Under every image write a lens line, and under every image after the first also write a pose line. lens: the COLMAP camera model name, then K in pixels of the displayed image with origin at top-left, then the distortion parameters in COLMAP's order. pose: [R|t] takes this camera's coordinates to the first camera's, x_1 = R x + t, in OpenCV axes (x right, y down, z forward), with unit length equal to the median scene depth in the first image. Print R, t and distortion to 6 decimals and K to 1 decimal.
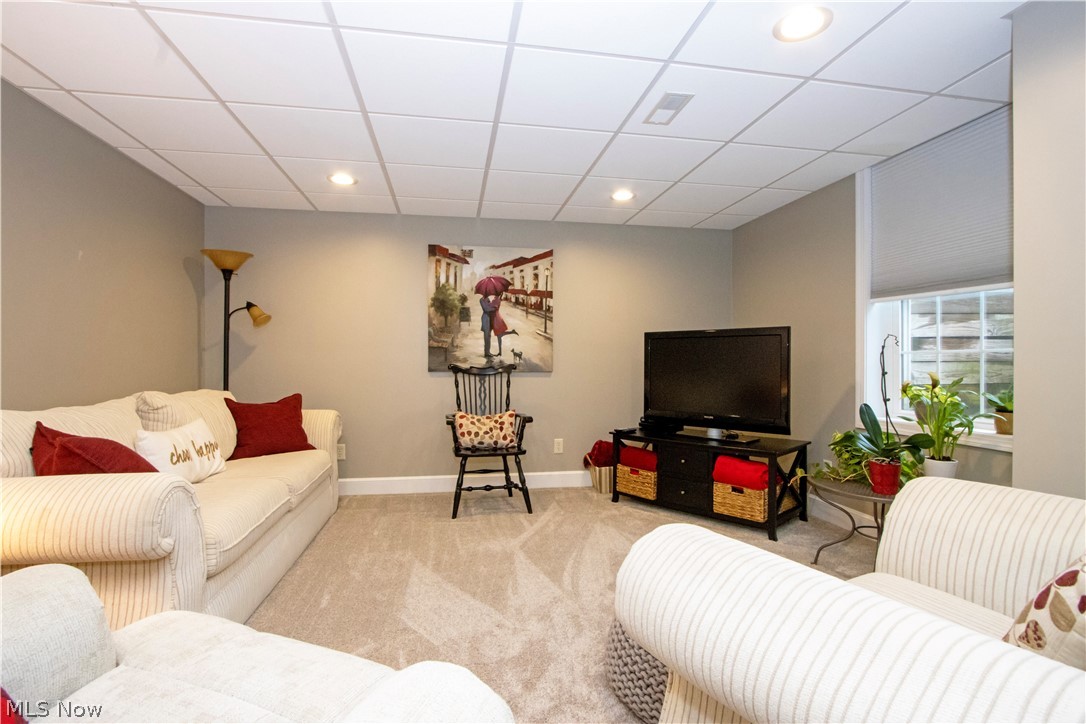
lens RADIAL K [[506.6, 0, 540.8], [0, 506.6, 359.5], [0, 0, 1]] dist [-0.018570, -0.000304]
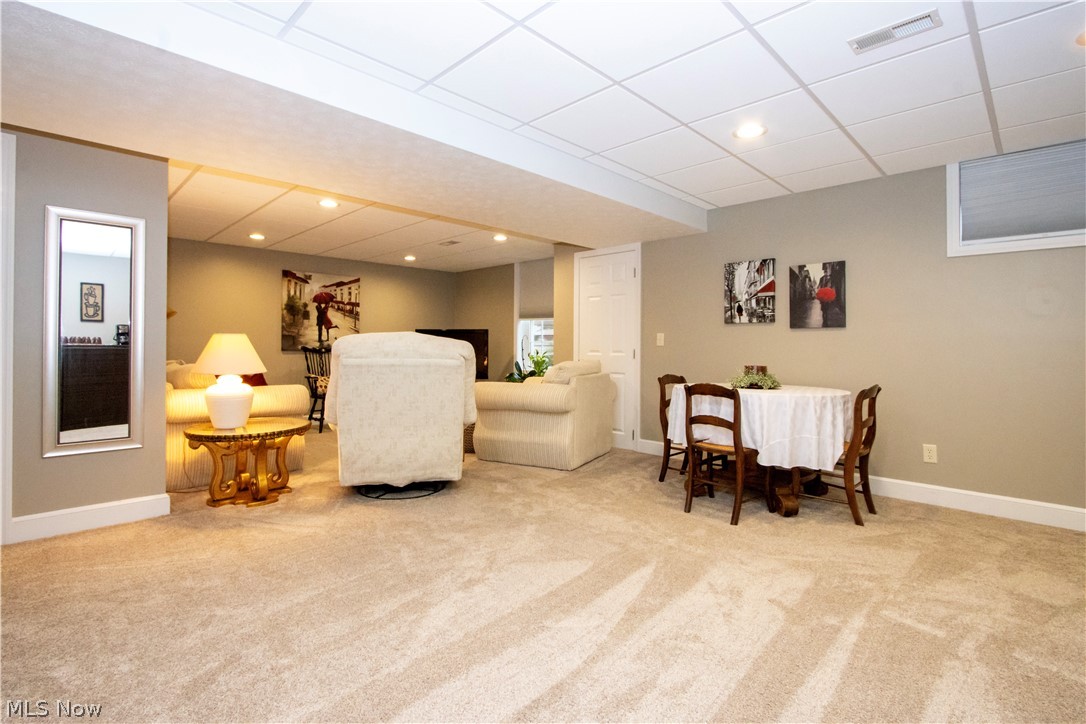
lens RADIAL K [[506.6, 0, 540.8], [0, 506.6, 359.5], [0, 0, 1]] dist [-0.018570, -0.000304]
pose [[0.817464, -0.011143, 0.575873, -0.465083], [-0.006376, 0.999577, 0.028392, 0.001468], [-0.575945, -0.026881, 0.817046, -0.739229]]
